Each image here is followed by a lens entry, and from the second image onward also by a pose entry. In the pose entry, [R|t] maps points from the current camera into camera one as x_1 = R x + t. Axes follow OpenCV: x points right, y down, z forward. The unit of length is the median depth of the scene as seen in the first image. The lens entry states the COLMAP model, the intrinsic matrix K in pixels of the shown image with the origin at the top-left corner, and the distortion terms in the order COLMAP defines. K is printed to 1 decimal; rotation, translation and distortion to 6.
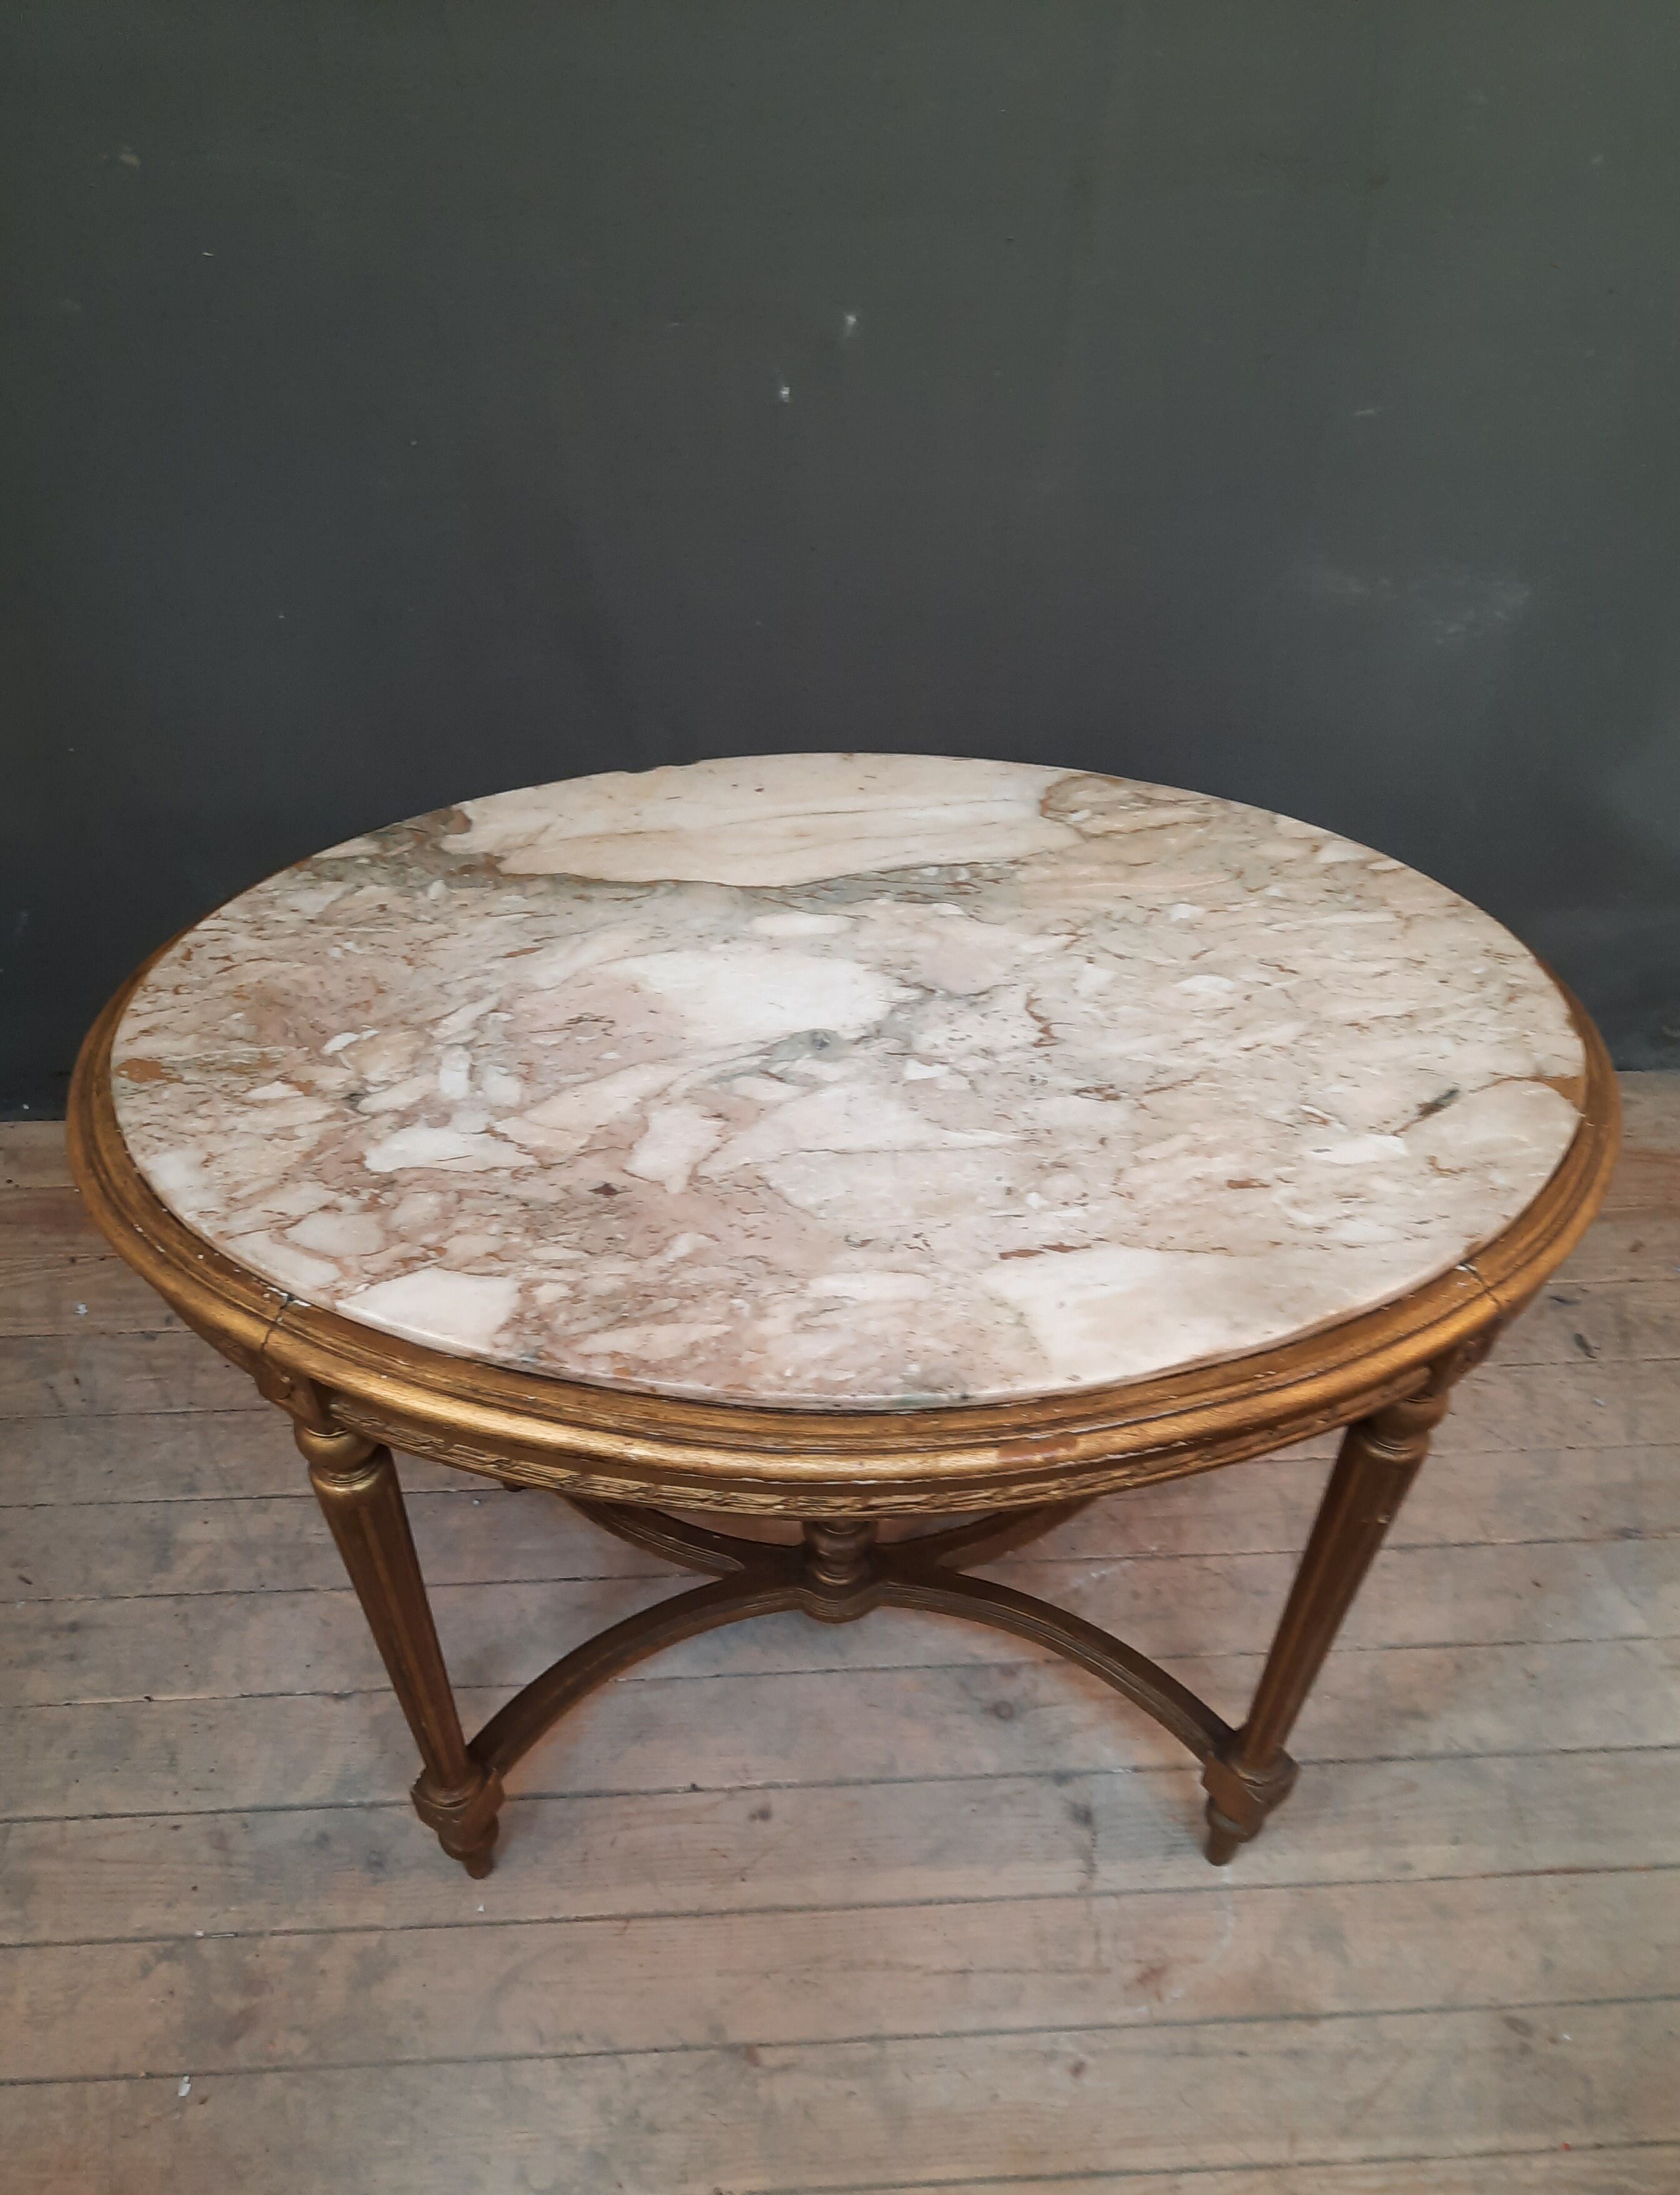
lens RADIAL K [[1950.1, 0, 694.2], [0, 1950.1, 1148.3], [0, 0, 1]] dist [0.026889, -0.009437]
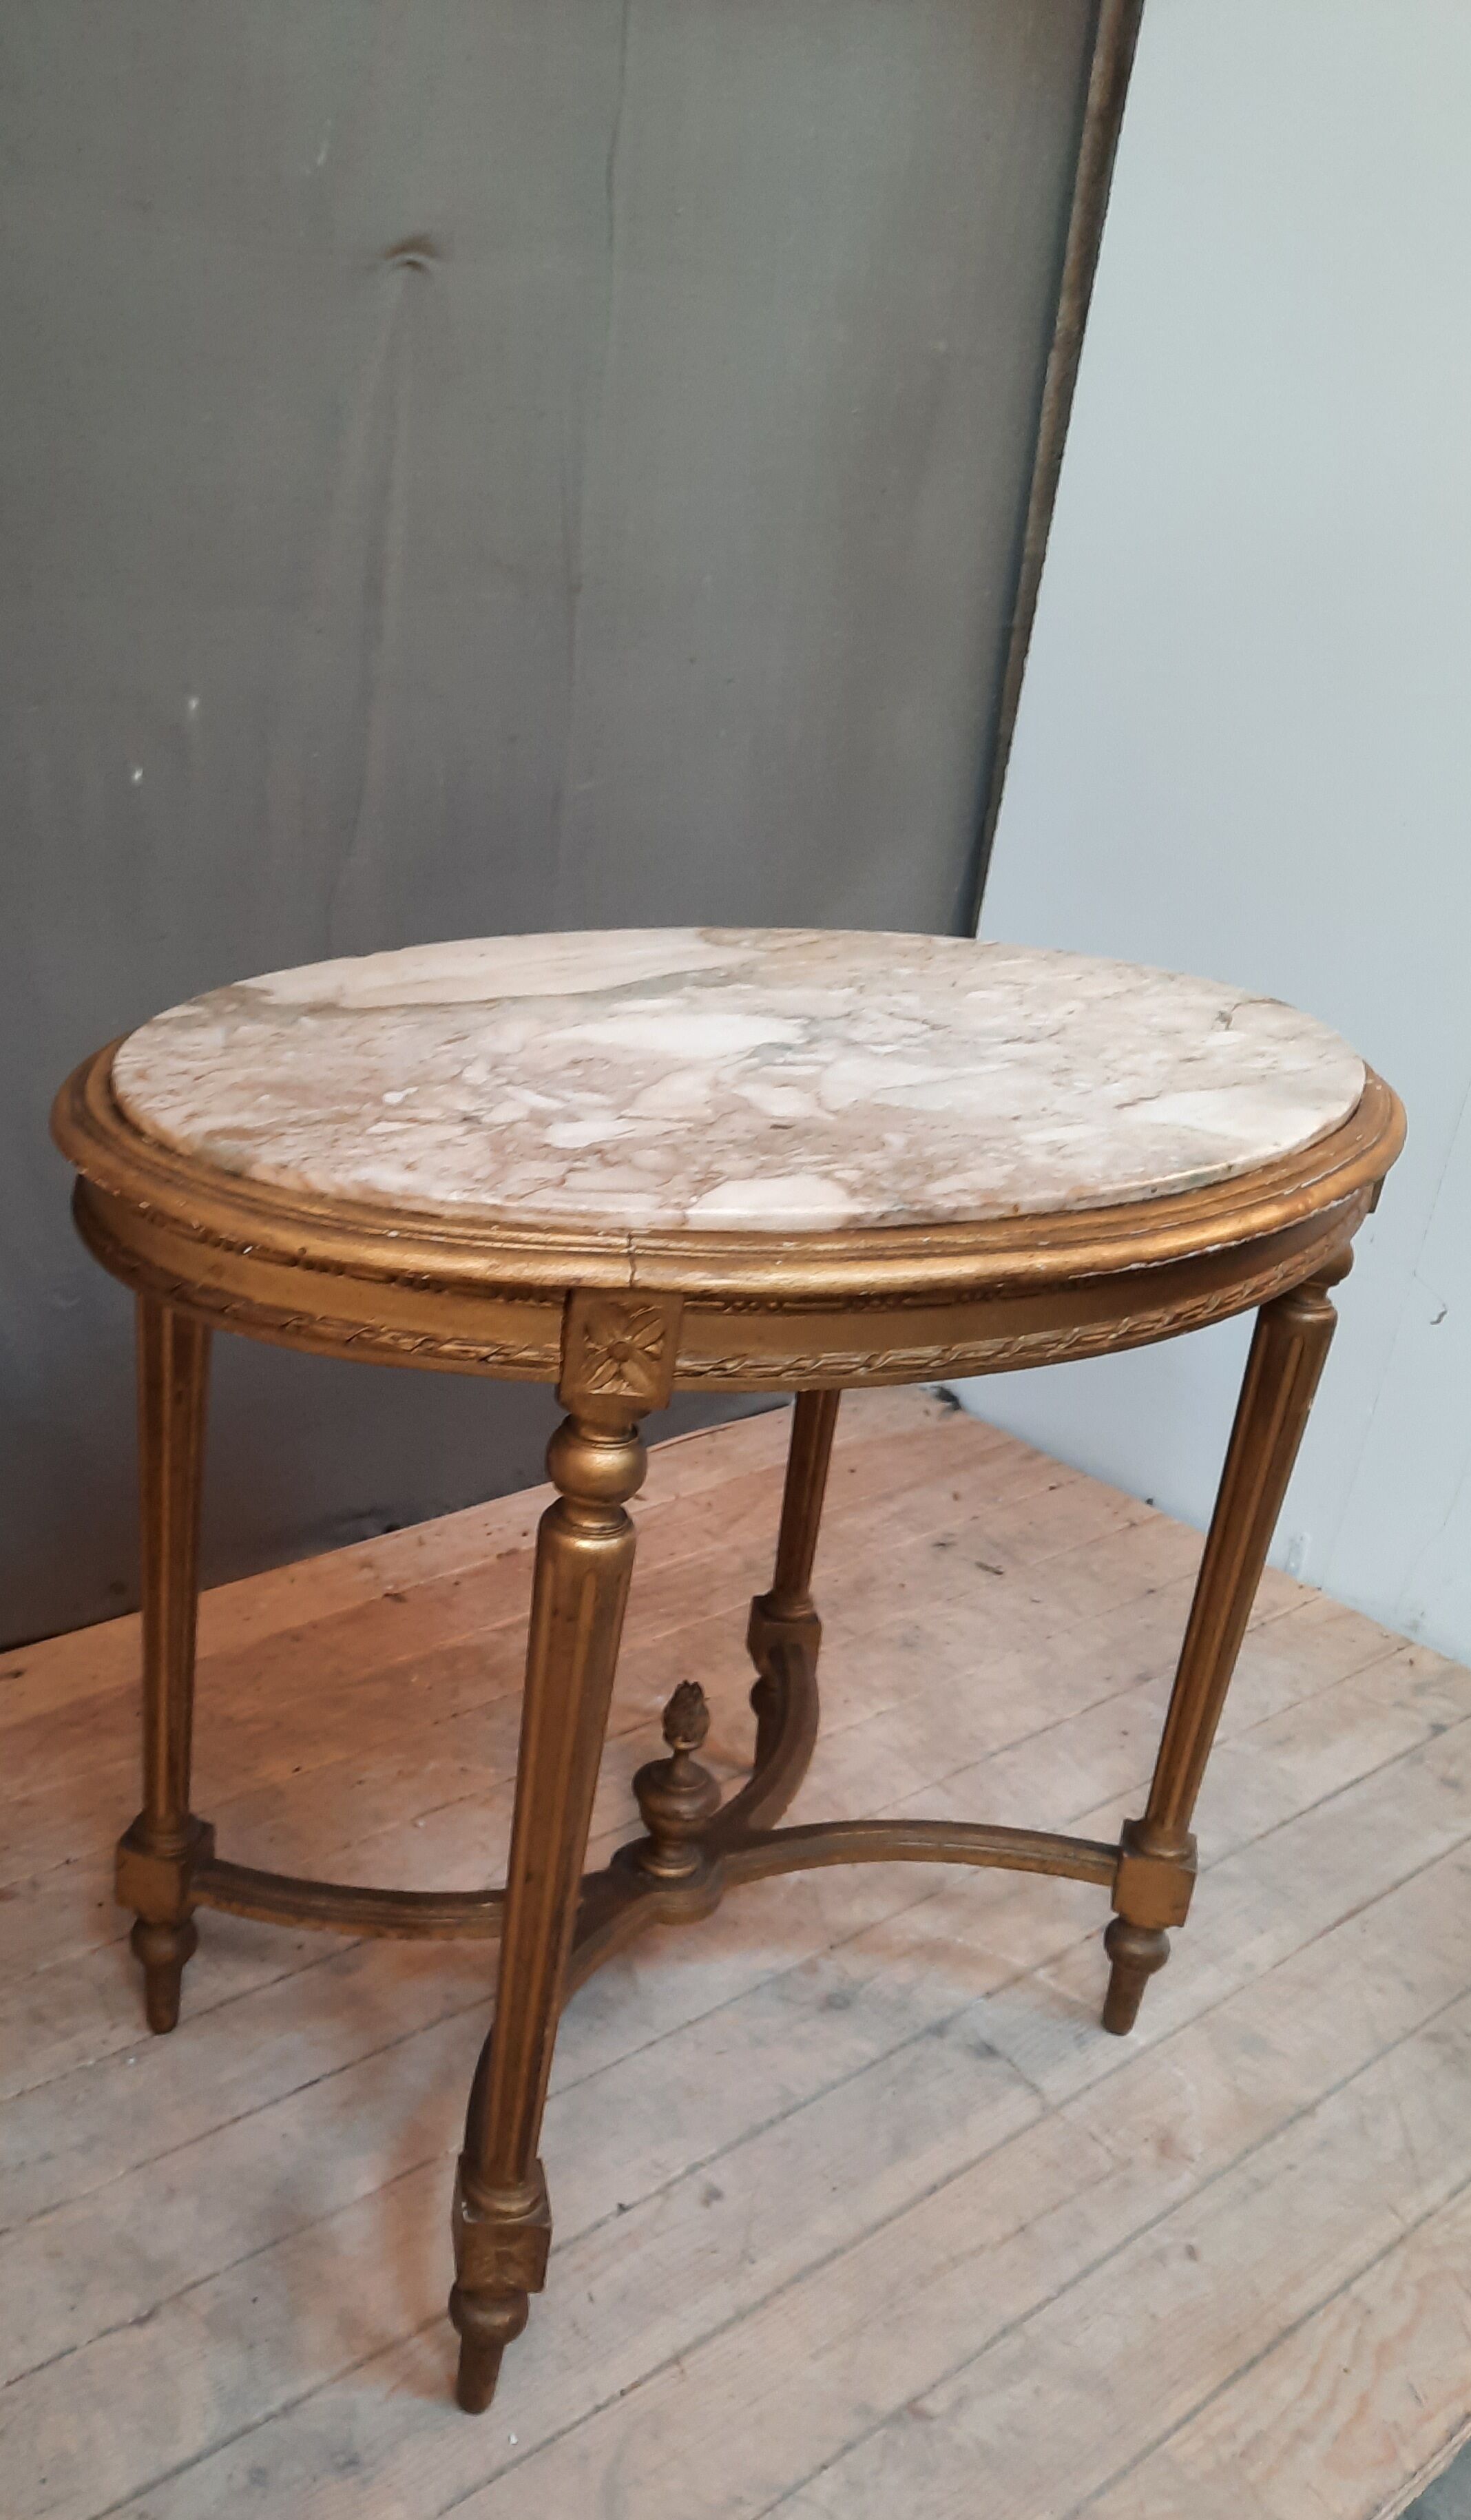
lens RADIAL K [[2180.7, 0, 372.5], [0, 2180.7, 1235.0], [0, 0, 1]] dist [0.035341, -0.019216]
pose [[0.819052, -0.131956, 0.558339, -0.669068], [0.346617, 0.889314, -0.298290, 0.261943], [-0.457178, 0.437844, 0.774132, 0.234033]]
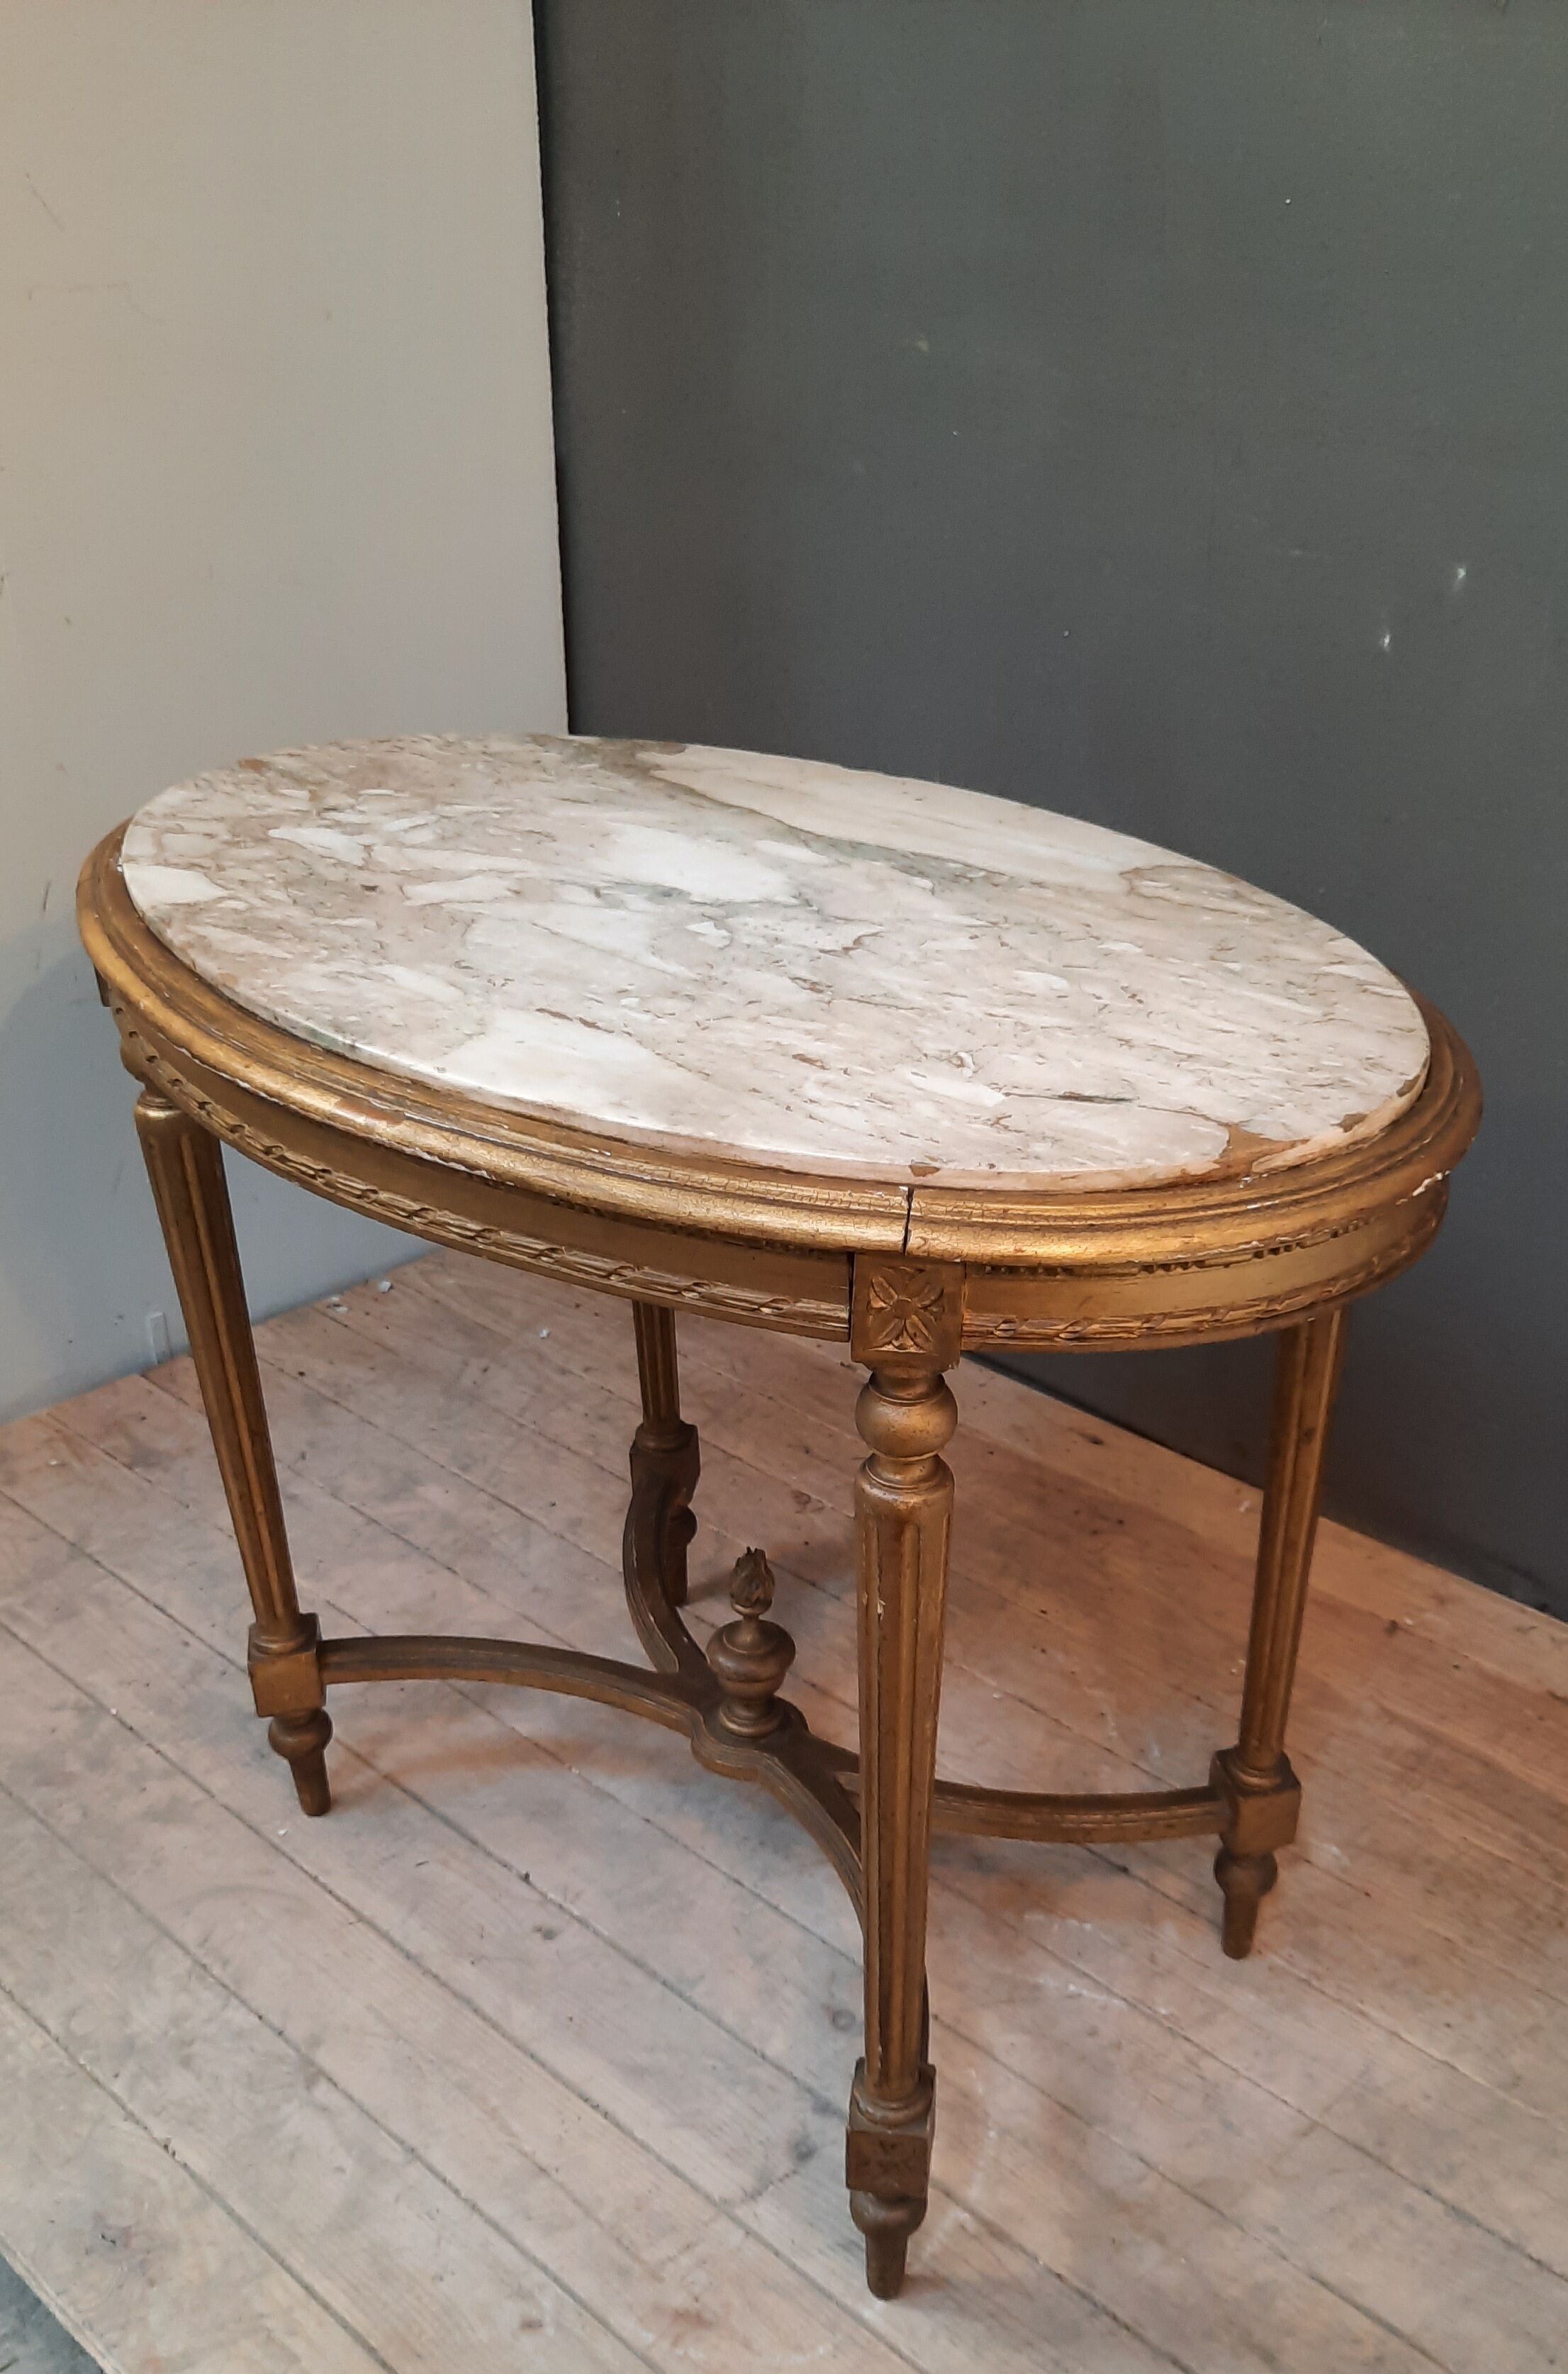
lens RADIAL K [[2061.7, 0, 782.5], [0, 2061.7, 1208.9], [0, 0, 1]] dist [0.020998, -0.005528]
pose [[0.718911, 0.340386, -0.606056, 0.699058], [-0.510411, 0.850373, -0.127851, 0.162539], [0.471855, 0.401251, 0.785080, 0.244263]]
